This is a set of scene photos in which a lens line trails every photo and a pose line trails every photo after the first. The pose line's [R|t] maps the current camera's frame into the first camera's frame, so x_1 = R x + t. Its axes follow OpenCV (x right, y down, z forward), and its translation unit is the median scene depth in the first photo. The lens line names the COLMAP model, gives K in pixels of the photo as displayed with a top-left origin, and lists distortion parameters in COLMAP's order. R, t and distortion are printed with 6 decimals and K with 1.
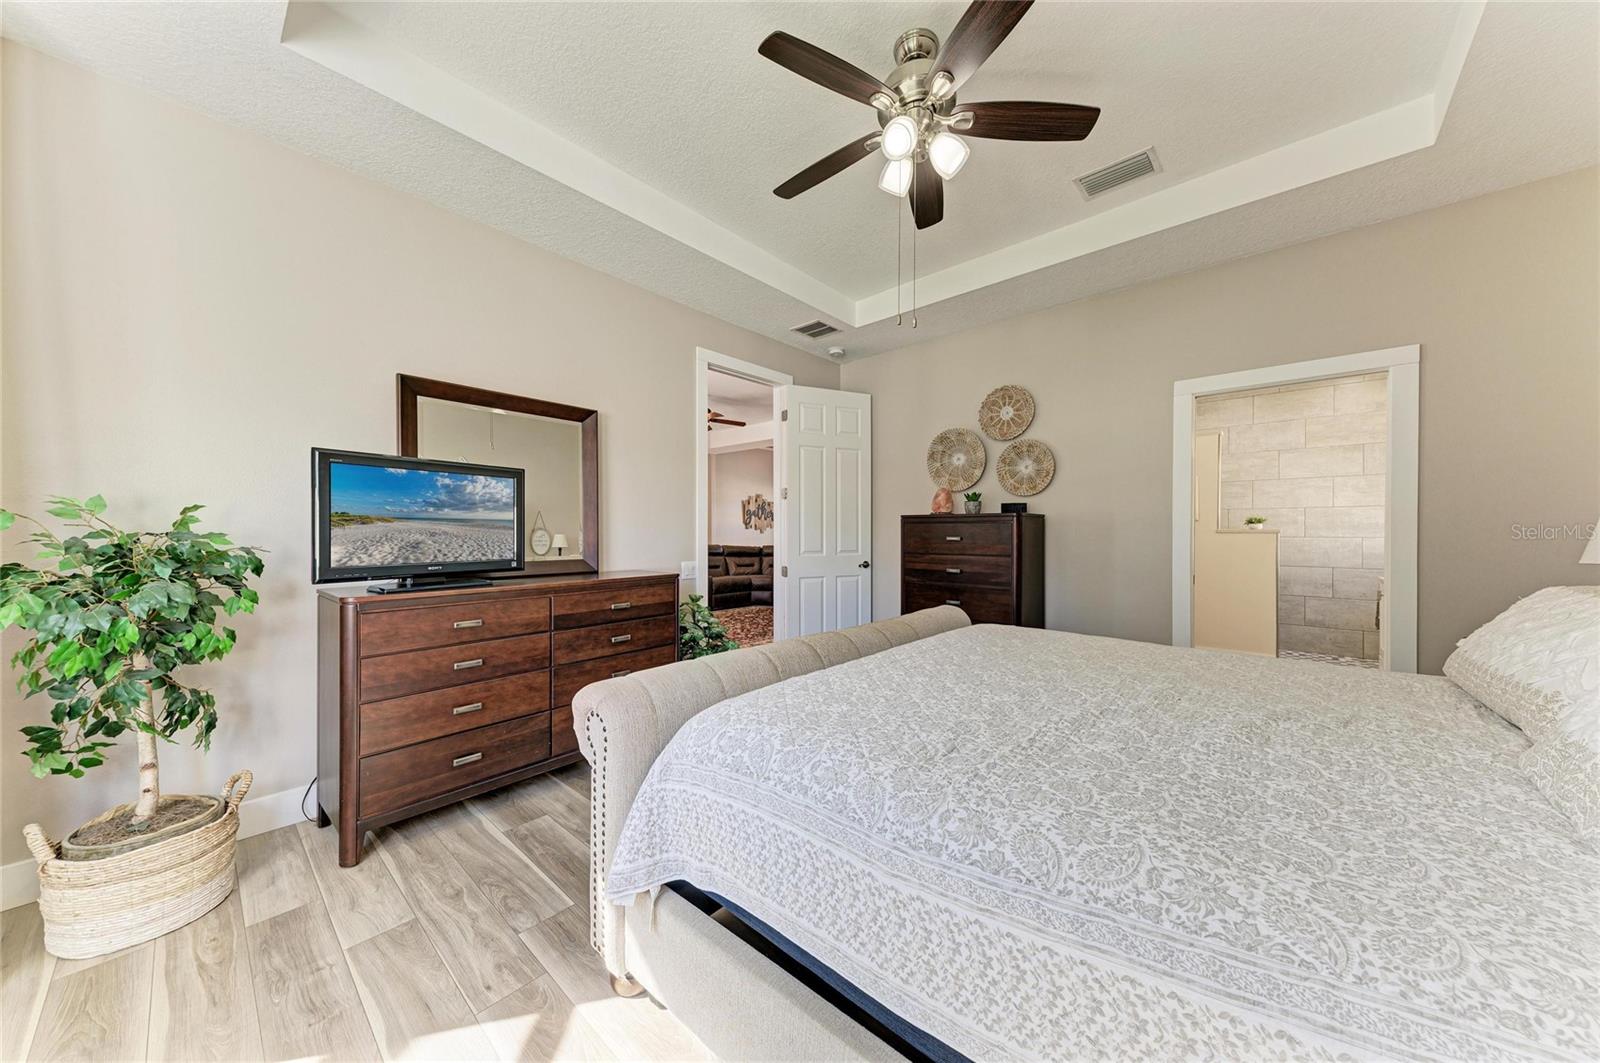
lens RADIAL K [[543.2, 0, 794.6], [0, 543.2, 536.1], [0, 0, 1]] dist [0.013907, -0.001260]
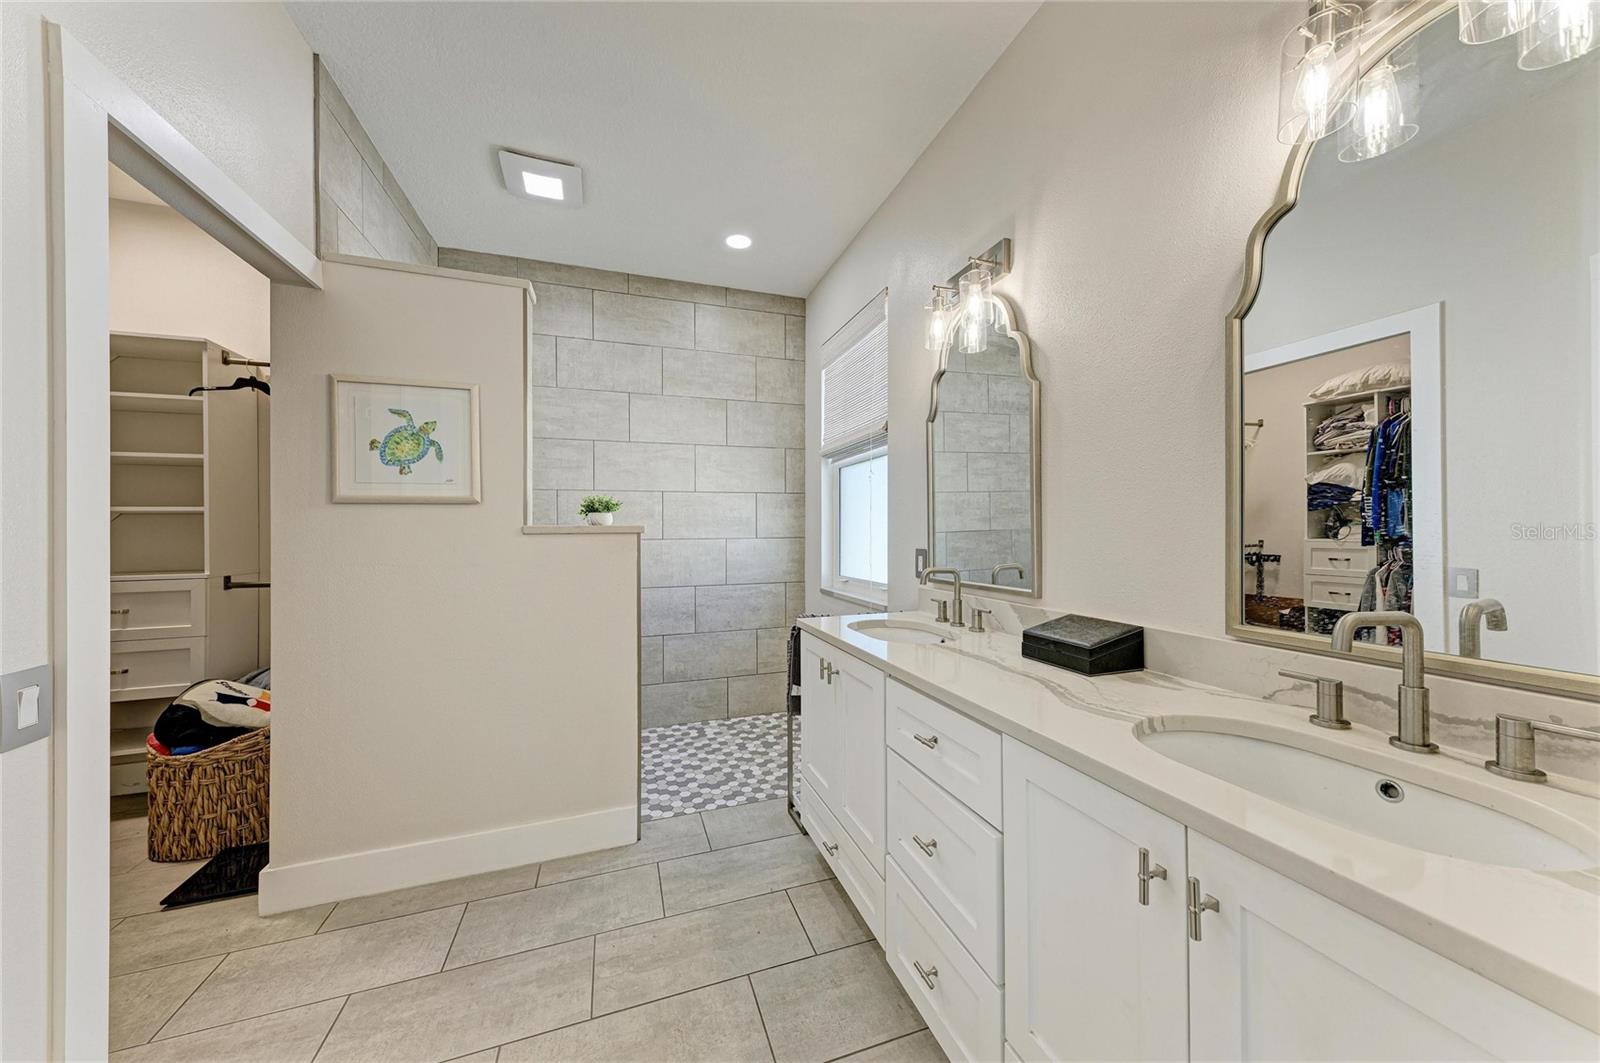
lens RADIAL K [[543.2, 0, 797.4], [0, 543.2, 529.2], [0, 0, 1]] dist [0.013907, -0.001260]
pose [[0.495821, -0.001428, 0.868424, 0.481701], [0.006209, 0.999979, -0.001901, -0.007252], [-0.868403, 0.006334, 0.495819, 0.575116]]
